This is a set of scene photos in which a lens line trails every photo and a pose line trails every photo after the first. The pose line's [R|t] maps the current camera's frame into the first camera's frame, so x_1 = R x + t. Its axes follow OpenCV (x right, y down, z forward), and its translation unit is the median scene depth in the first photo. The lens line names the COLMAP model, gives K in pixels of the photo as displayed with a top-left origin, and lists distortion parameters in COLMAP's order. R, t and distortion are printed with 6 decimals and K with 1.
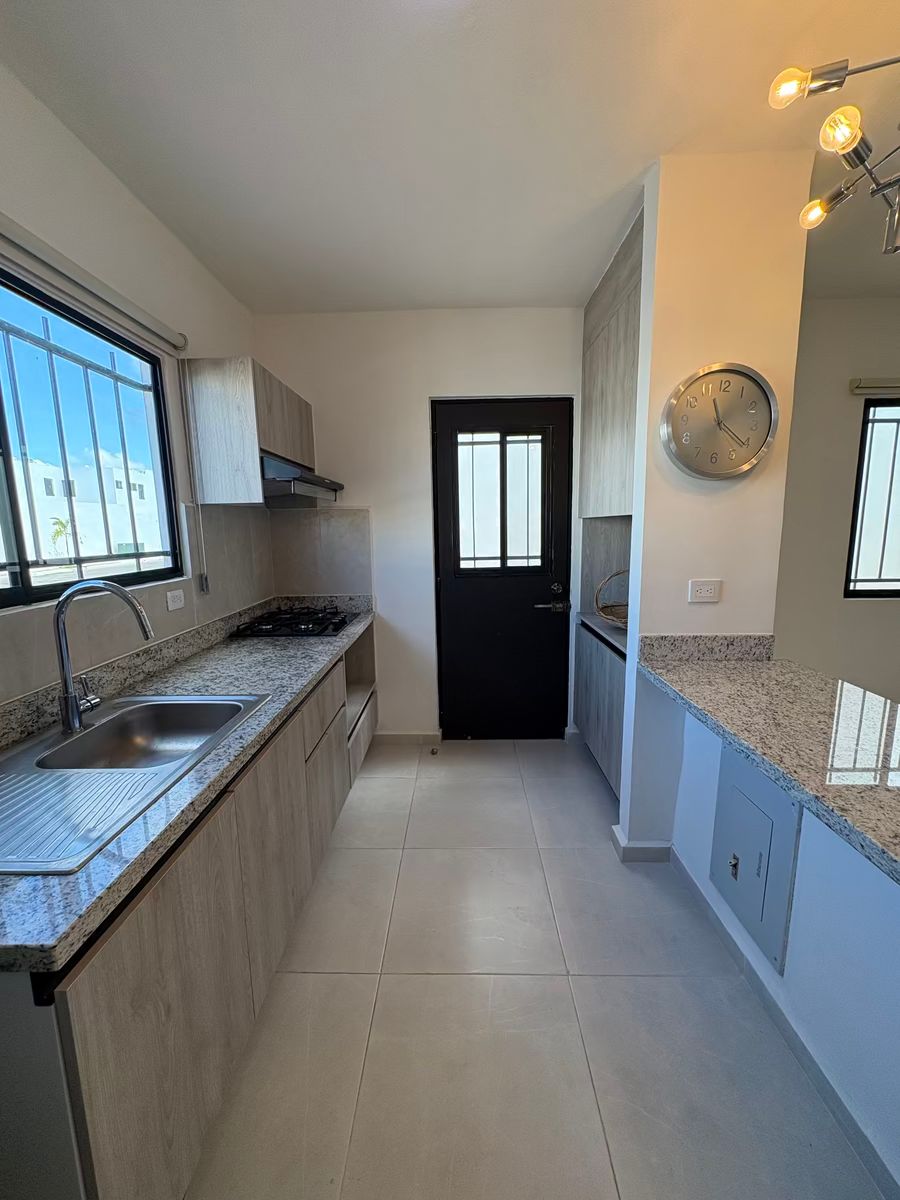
lens RADIAL K [[477.9, 0, 447.7], [0, 477.9, 601.7], [0, 0, 1]] dist [0.000372, 0.000363]
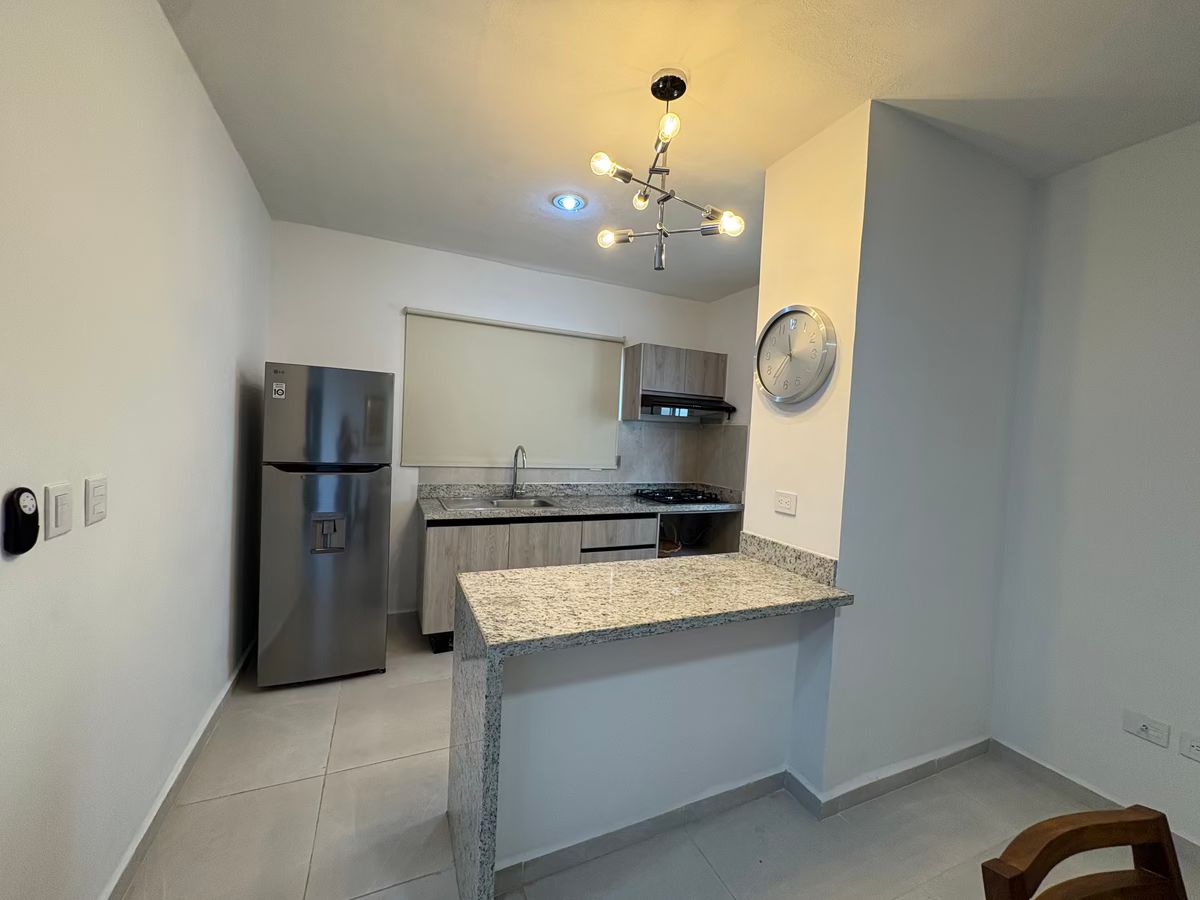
lens RADIAL K [[477.9, 0, 600.4], [0, 477.9, 450.9], [0, 0, 1]] dist [0.000372, 0.000363]
pose [[0.432066, 0.069953, -0.899125, 1.177401], [-0.196135, 0.980412, -0.017974, -0.031548], [0.880256, 0.184115, 0.437323, 0.113287]]
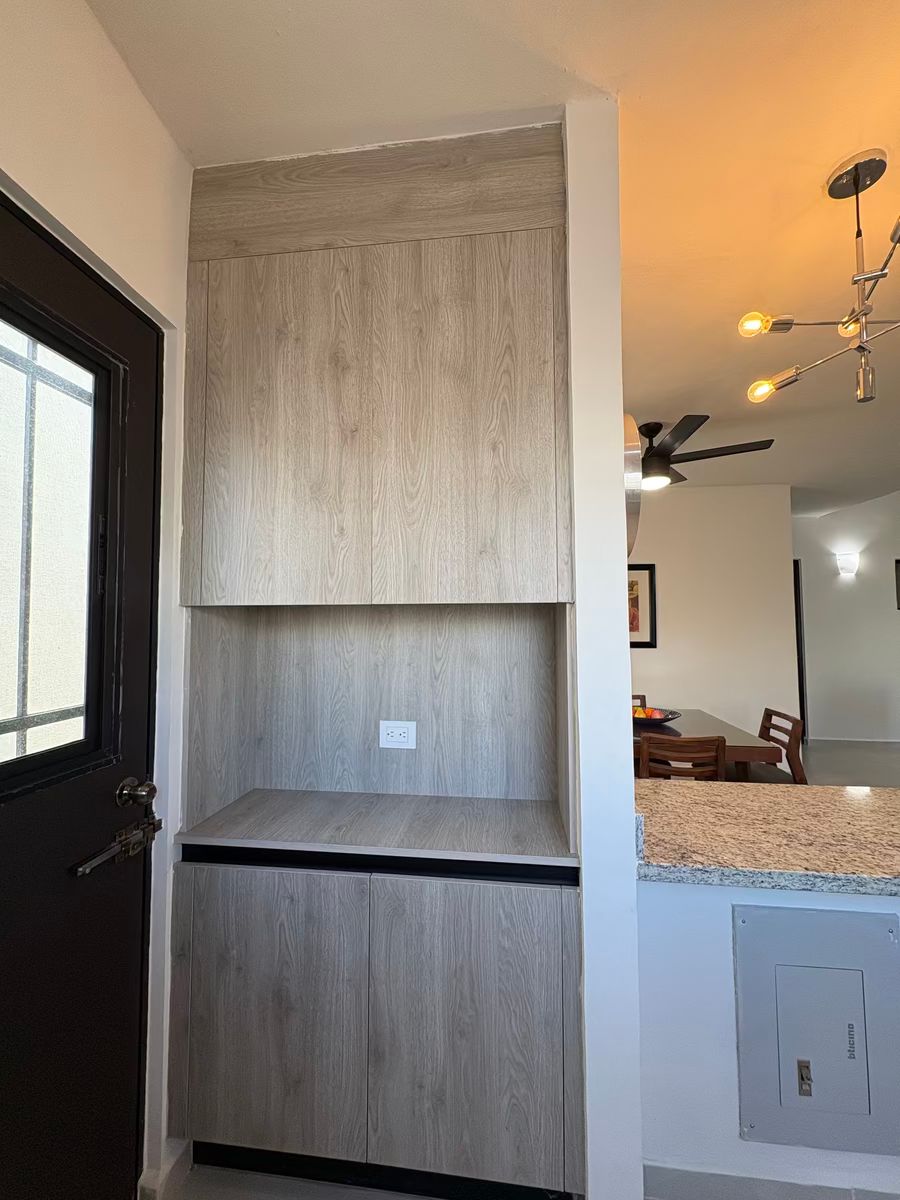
lens RADIAL K [[477.9, 0, 451.9], [0, 477.9, 600.3], [0, 0, 1]] dist [0.000372, 0.000363]
pose [[0.095686, 0.063077, 0.993411, -0.176182], [0.157436, 0.984470, -0.077674, -0.152142], [-0.982883, 0.163831, 0.084269, 1.012909]]
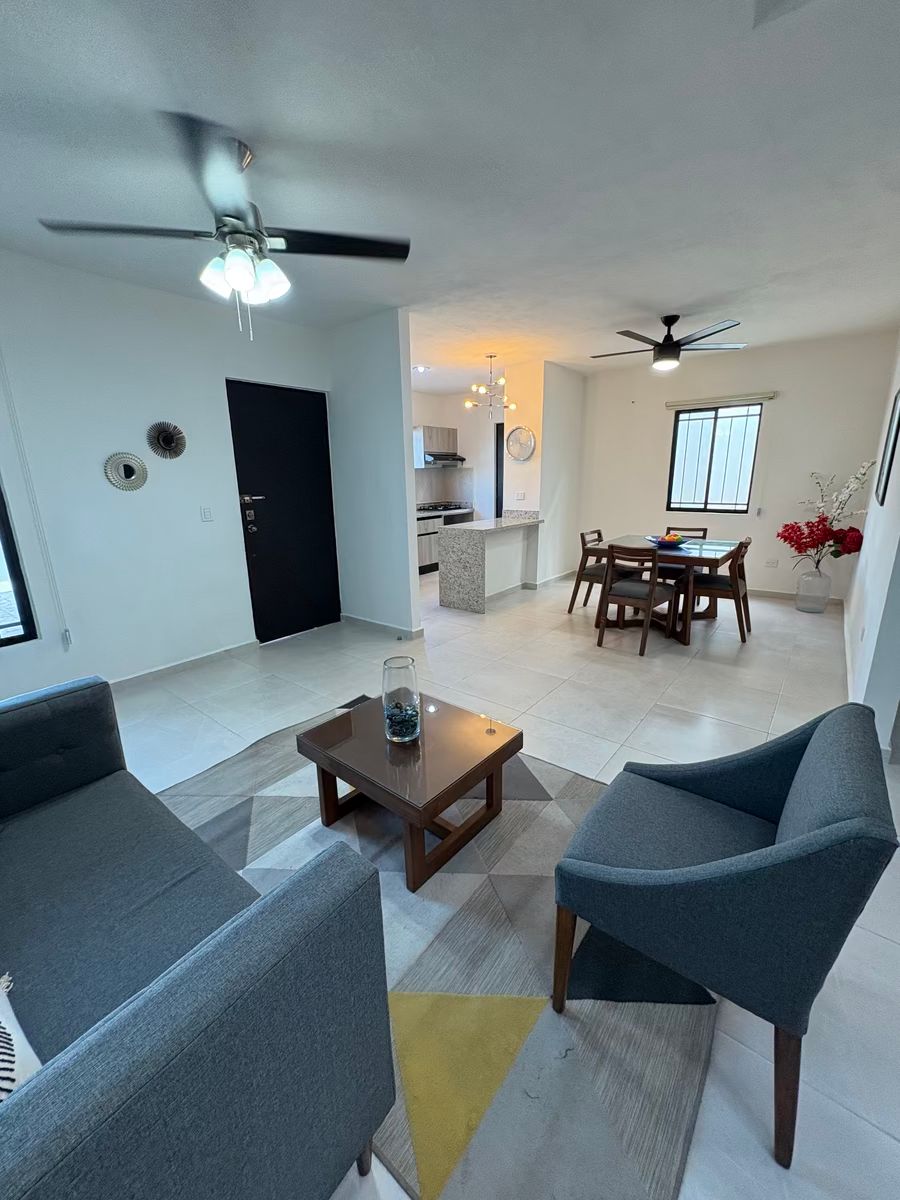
lens RADIAL K [[477.9, 0, 449.3], [0, 477.9, 599.3], [0, 0, 1]] dist [0.000372, 0.000363]
pose [[0.797748, 0.152158, -0.583478, 1.895427], [-0.090073, 0.986852, 0.134198, 0.244133], [0.596226, -0.054501, 0.800965, -1.677698]]
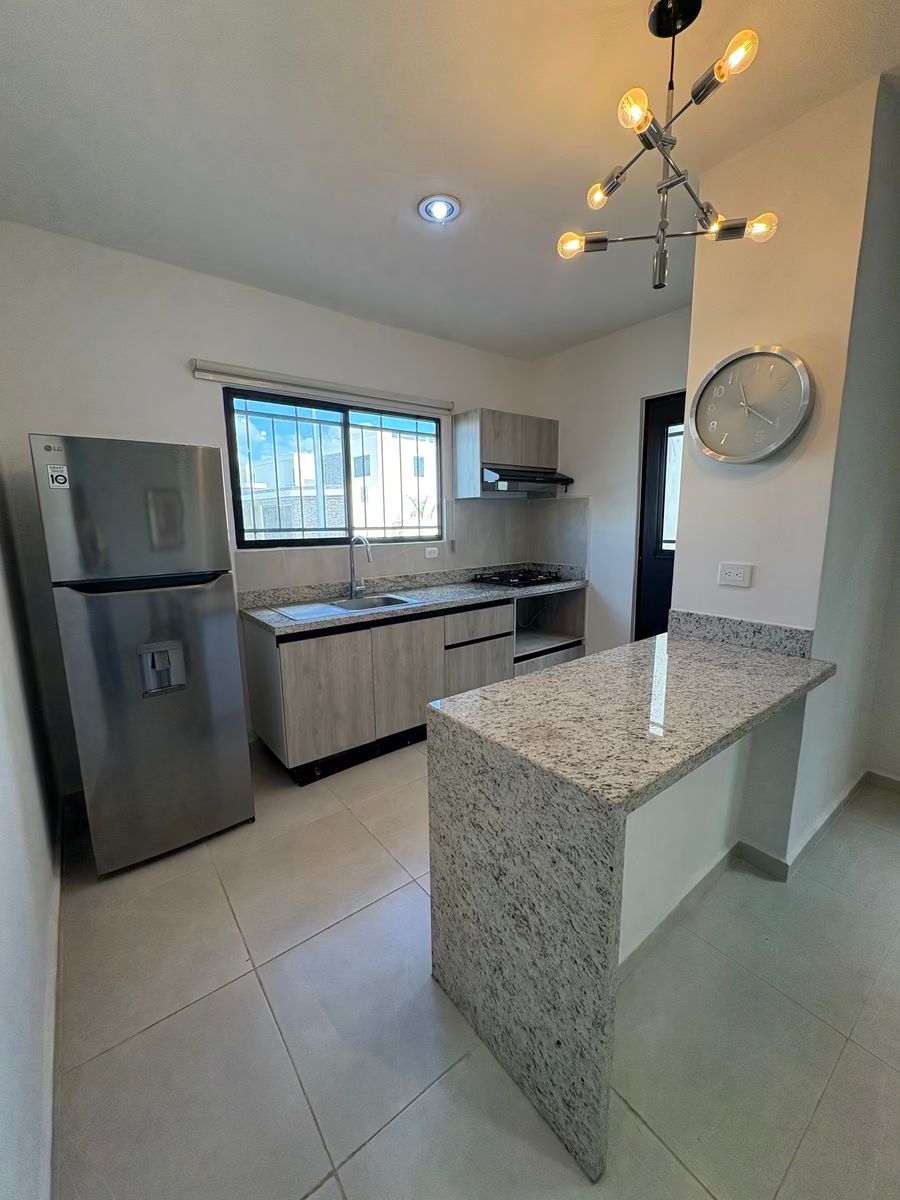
lens RADIAL K [[477.9, 0, 449.4], [0, 477.9, 600.2], [0, 0, 1]] dist [0.000372, 0.000363]
pose [[0.629864, 0.138026, -0.764343, 0.829740], [-0.118097, 0.989660, 0.081395, 0.017930], [0.767675, 0.038999, 0.639652, -0.094410]]
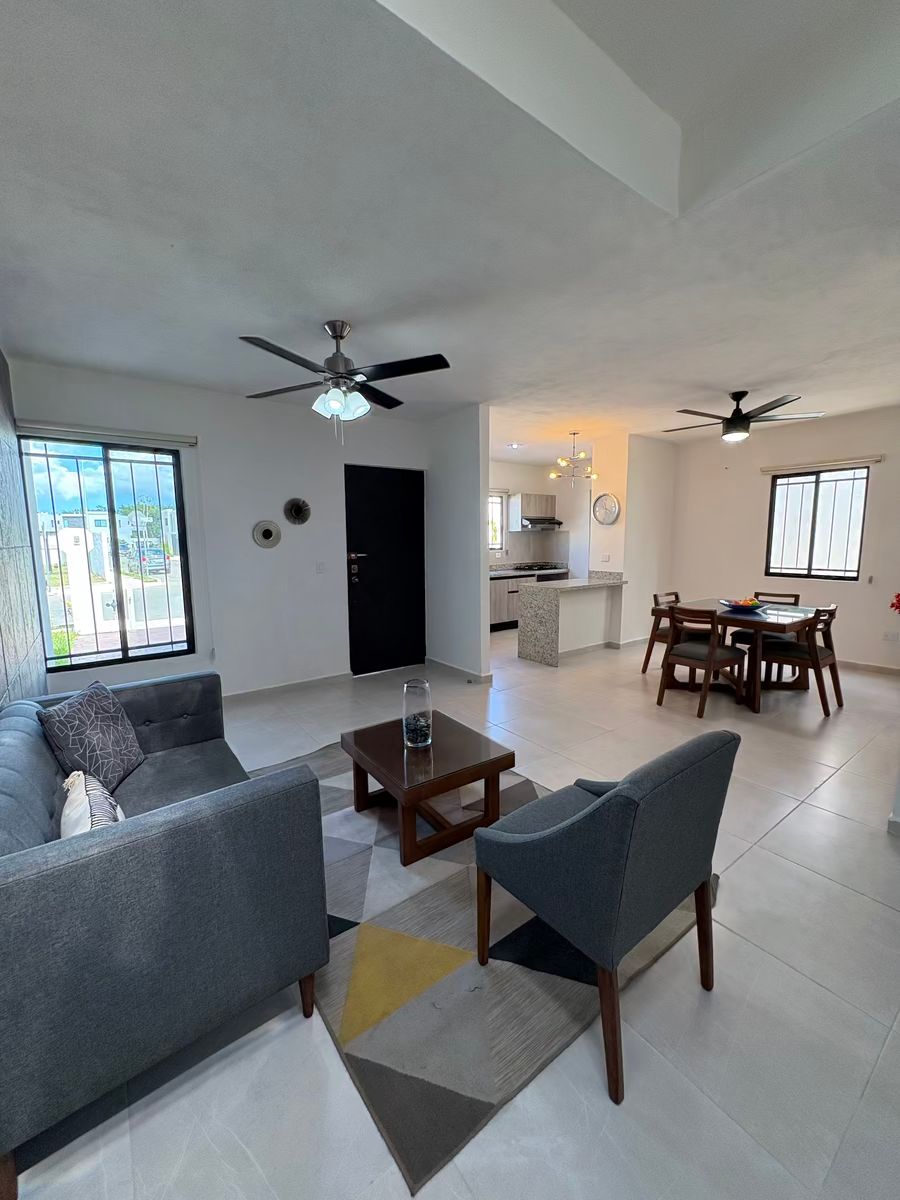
lens RADIAL K [[477.9, 0, 450.2], [0, 477.9, 599.0], [0, 0, 1]] dist [0.000372, 0.000363]
pose [[0.612070, 0.108546, -0.783319, 2.240494], [-0.124264, 0.991431, 0.040287, 0.234041], [0.780980, 0.072680, 0.620313, -1.686307]]
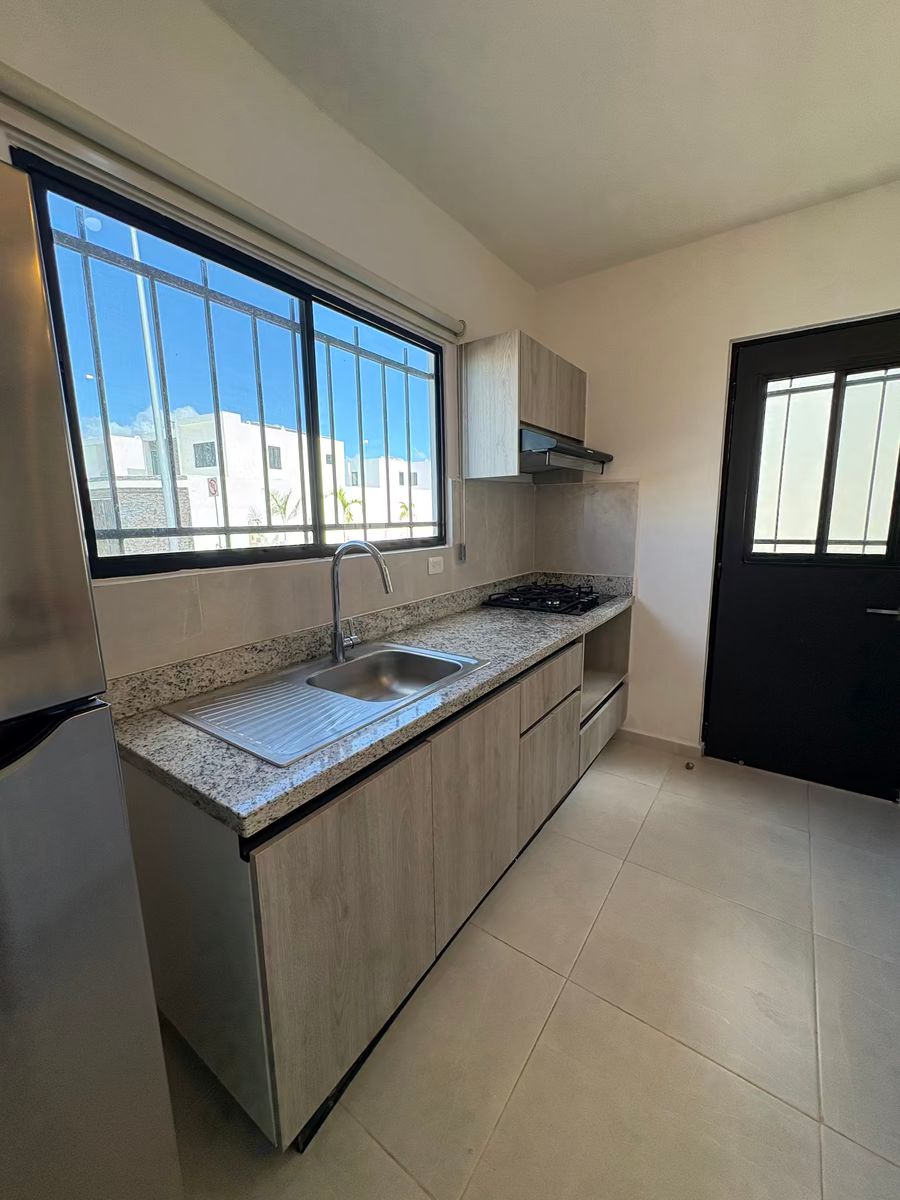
lens RADIAL K [[477.9, 0, 449.7], [0, 477.9, 600.5], [0, 0, 1]] dist [0.000372, 0.000363]
pose [[0.831289, 0.103527, -0.546114, 0.074162], [-0.086522, 0.994627, 0.056849, 0.011154], [0.549065, -0.000007, 0.835780, 0.075229]]
